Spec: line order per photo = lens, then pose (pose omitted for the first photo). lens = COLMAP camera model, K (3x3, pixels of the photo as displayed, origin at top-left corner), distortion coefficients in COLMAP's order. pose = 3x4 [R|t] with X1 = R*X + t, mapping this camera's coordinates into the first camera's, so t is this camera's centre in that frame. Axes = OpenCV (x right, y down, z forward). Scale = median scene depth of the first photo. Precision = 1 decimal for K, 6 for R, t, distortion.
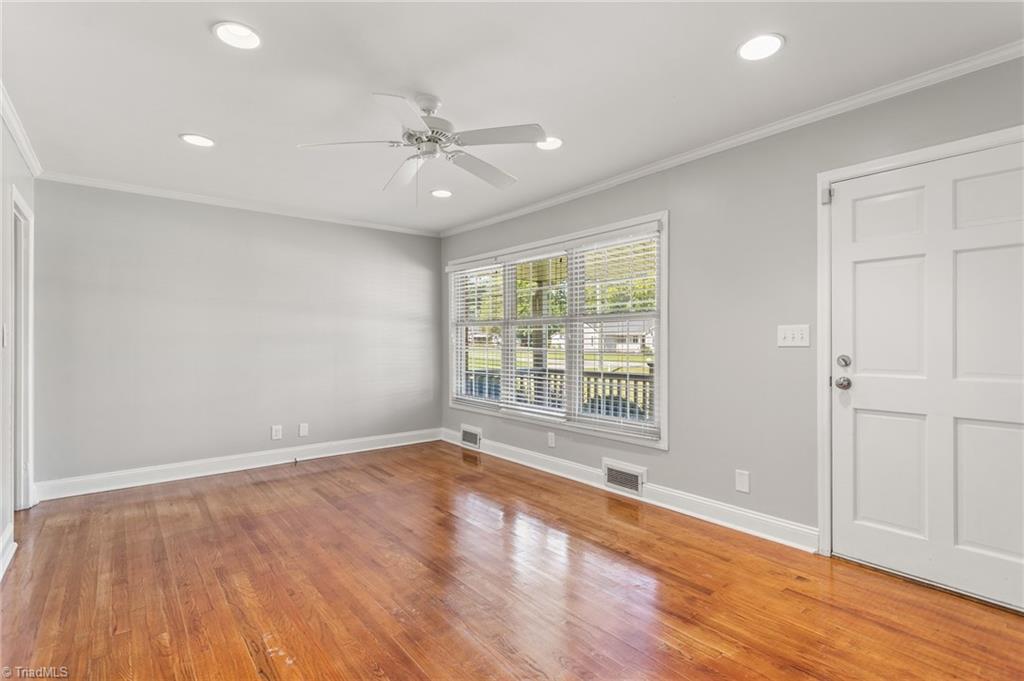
lens RADIAL K [[490.0, 0, 519.2], [0, 490.0, 340.1], [0, 0, 1]] dist [-0.001104, 0.000266]
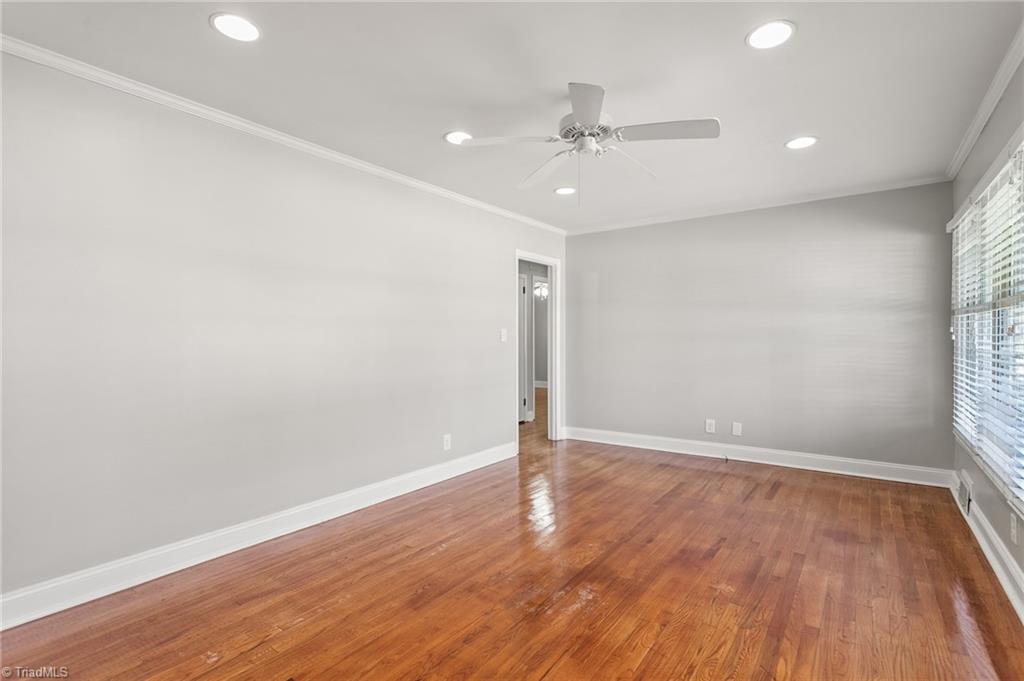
lens RADIAL K [[490.0, 0, 518.8], [0, 490.0, 344.5], [0, 0, 1]] dist [-0.001104, 0.000266]
pose [[0.255477, 0.011686, -0.966744, 0.490913], [0.003273, 0.999911, 0.012951, 0.000468], [0.966809, -0.006473, 0.255416, 0.416851]]
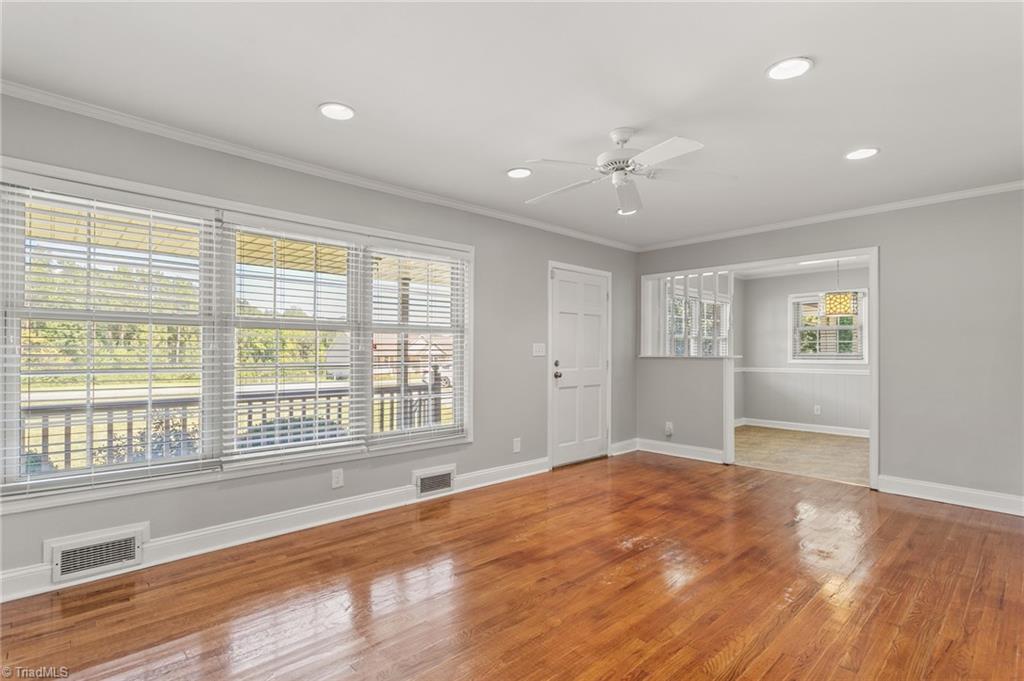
lens RADIAL K [[490.0, 0, 517.1], [0, 490.0, 350.0], [0, 0, 1]] dist [-0.001104, 0.000266]
pose [[-0.061196, 0.005111, 0.998113, -0.845698], [-0.002832, 0.999982, -0.005294, 0.001109], [-0.998122, -0.003151, -0.061181, 0.874466]]
